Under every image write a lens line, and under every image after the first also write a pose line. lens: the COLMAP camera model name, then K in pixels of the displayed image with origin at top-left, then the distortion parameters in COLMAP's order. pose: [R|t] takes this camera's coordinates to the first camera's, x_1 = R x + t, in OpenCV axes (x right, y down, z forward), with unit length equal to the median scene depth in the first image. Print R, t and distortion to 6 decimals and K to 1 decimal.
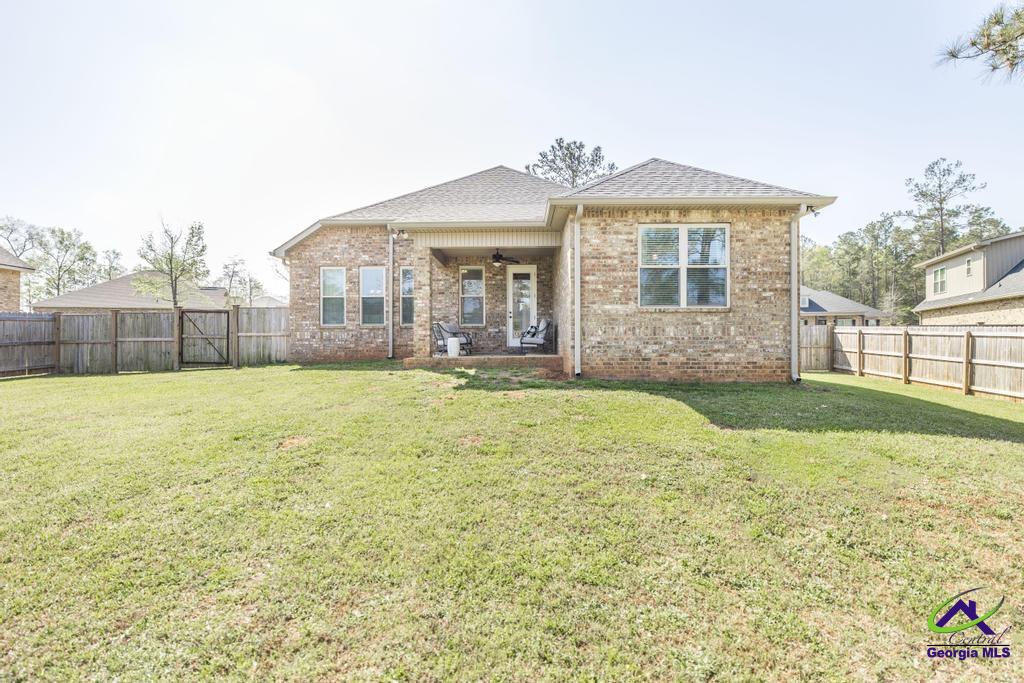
lens RADIAL K [[488.5, 0, 512.6], [0, 488.5, 346.0], [0, 0, 1]] dist [-0.000271, 0.001413]
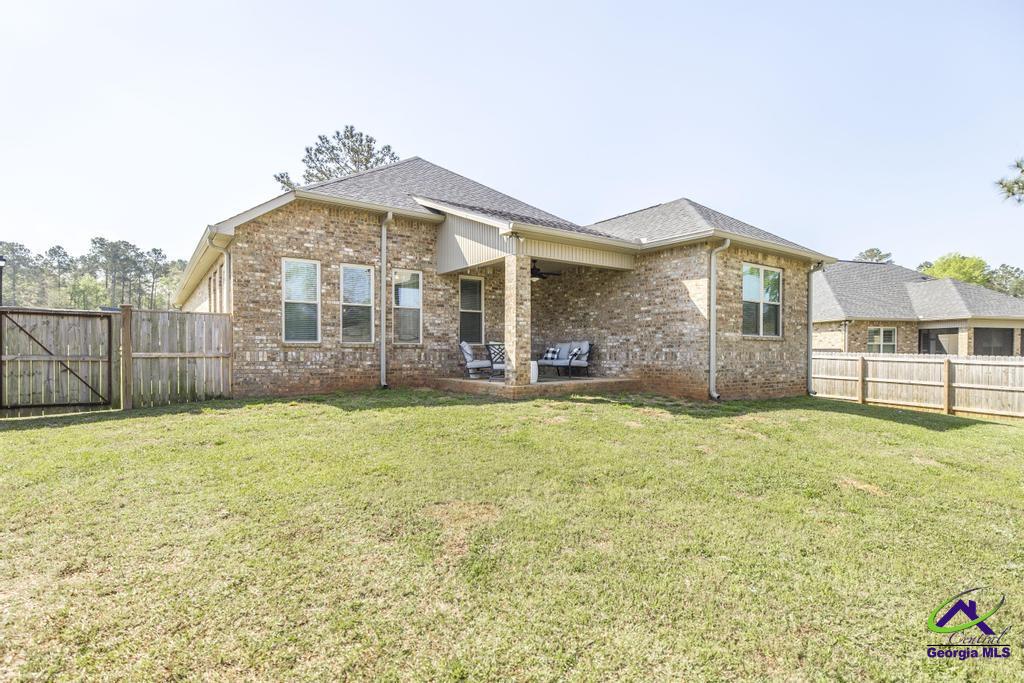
lens RADIAL K [[522.3, 0, 511.5], [0, 522.3, 357.2], [0, 0, 1]] dist [-0.005826, -0.001024]
pose [[0.809474, -0.000431, 0.587156, -0.566239], [0.004652, 0.999973, -0.005679, -0.015328], [-0.587138, 0.007328, 0.809454, 0.215489]]
